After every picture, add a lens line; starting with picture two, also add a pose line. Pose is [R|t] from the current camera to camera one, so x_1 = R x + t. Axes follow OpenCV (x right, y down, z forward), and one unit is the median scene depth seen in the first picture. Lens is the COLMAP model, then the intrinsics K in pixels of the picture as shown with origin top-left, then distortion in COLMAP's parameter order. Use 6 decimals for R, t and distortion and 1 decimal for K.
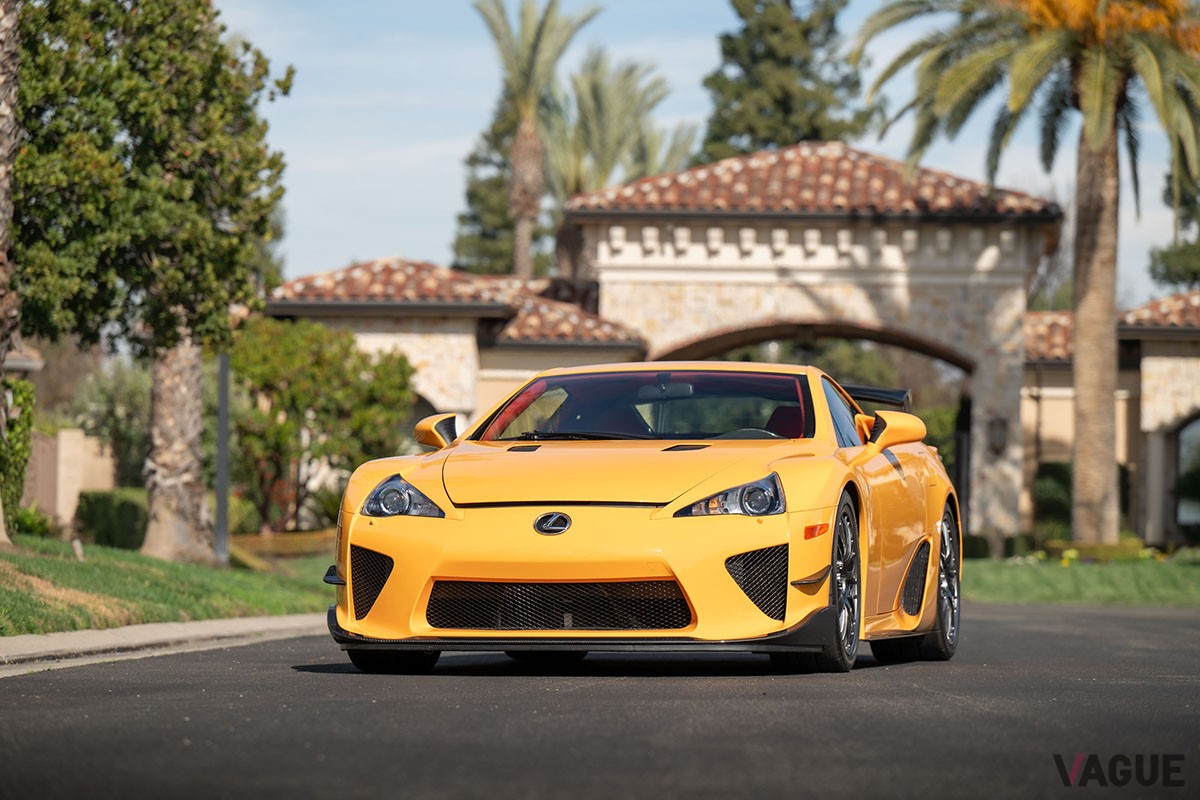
lens RADIAL K [[4930.2, 0, 600.0], [0, 4930.2, 400.0], [0, 0, 1]] dist [-0.039257, 0.558392]
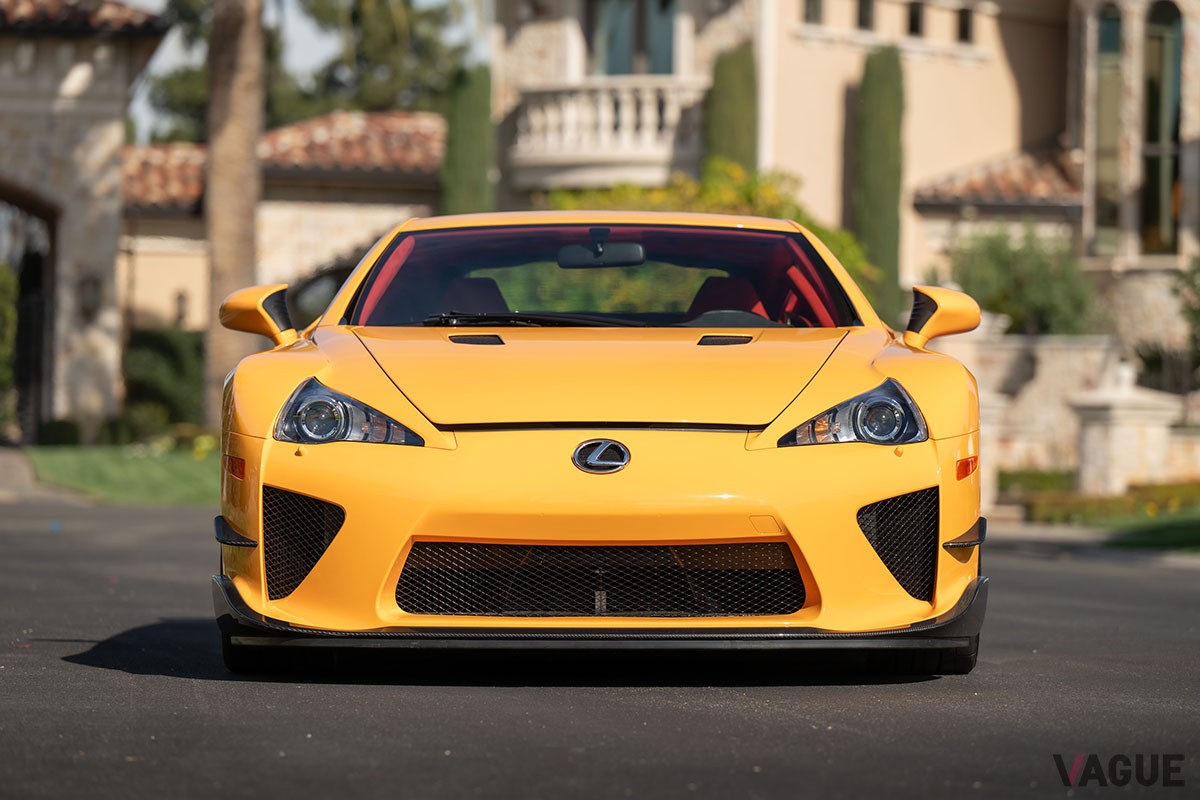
lens RADIAL K [[5743.8, 0, 600.0], [0, 5743.8, 400.0], [0, 0, 1]] dist [-0.017690, -15.028278]
pose [[0.978025, 0.004401, 0.208439, -0.166110], [-0.009835, 0.999638, 0.025042, -0.001643], [-0.208253, -0.026542, 0.977715, 0.242984]]
